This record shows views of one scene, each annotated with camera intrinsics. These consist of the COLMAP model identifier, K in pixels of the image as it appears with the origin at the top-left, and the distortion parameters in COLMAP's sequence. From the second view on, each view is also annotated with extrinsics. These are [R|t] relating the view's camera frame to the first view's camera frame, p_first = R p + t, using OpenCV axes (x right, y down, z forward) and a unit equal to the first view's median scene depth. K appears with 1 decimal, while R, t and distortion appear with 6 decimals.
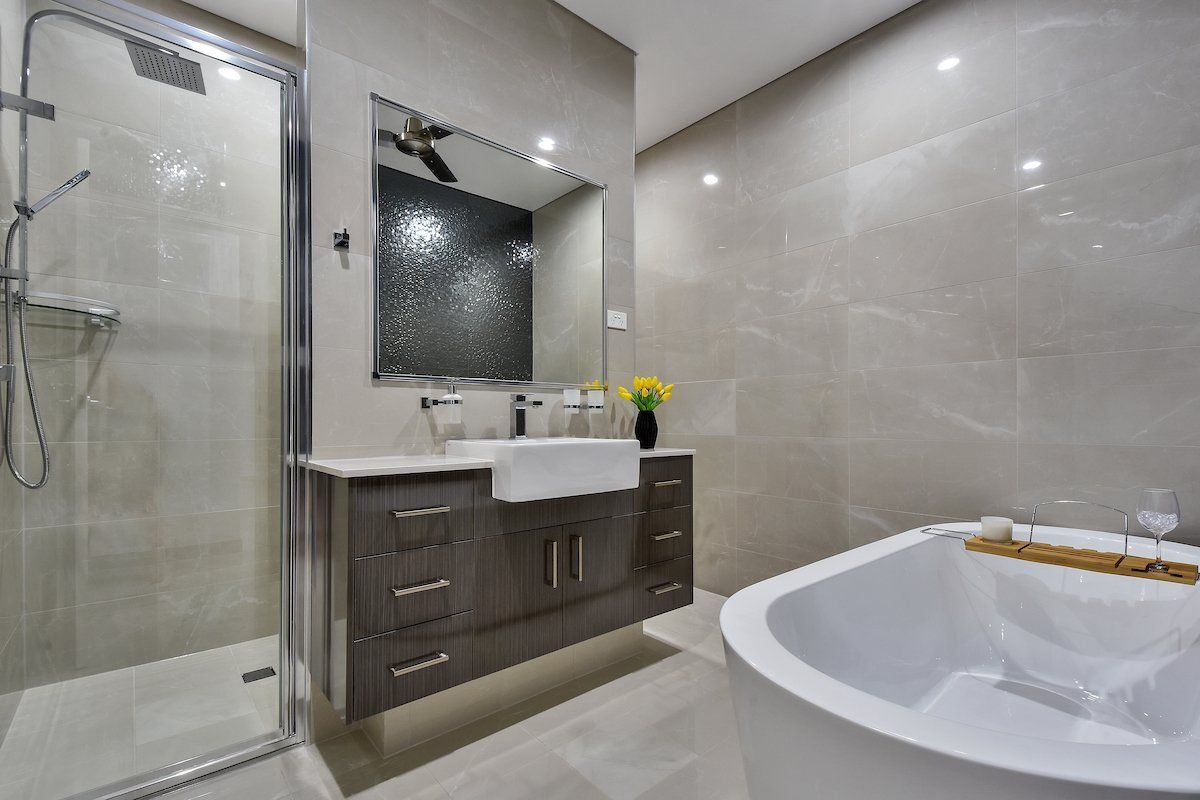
lens RADIAL K [[535.8, 0, 608.2], [0, 535.8, 421.9], [0, 0, 1]] dist [0.003399, 0.000044]
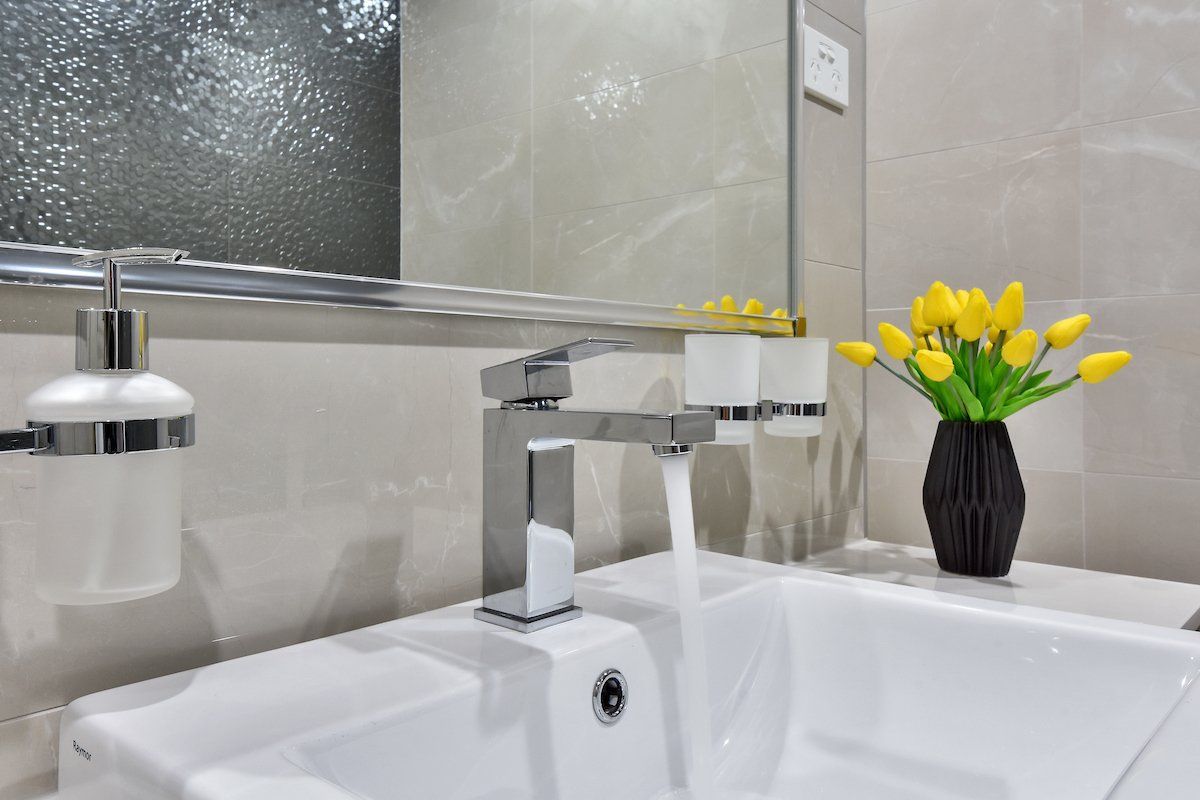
lens RADIAL K [[915.5, 0, 596.7], [0, 915.5, 372.8], [0, 0, 1]] dist [0.000077, -0.002739]
pose [[0.991896, 0.001836, 0.127042, -0.130498], [-0.001348, 0.999991, -0.003929, -0.033554], [-0.127049, 0.003726, 0.991889, 0.496710]]
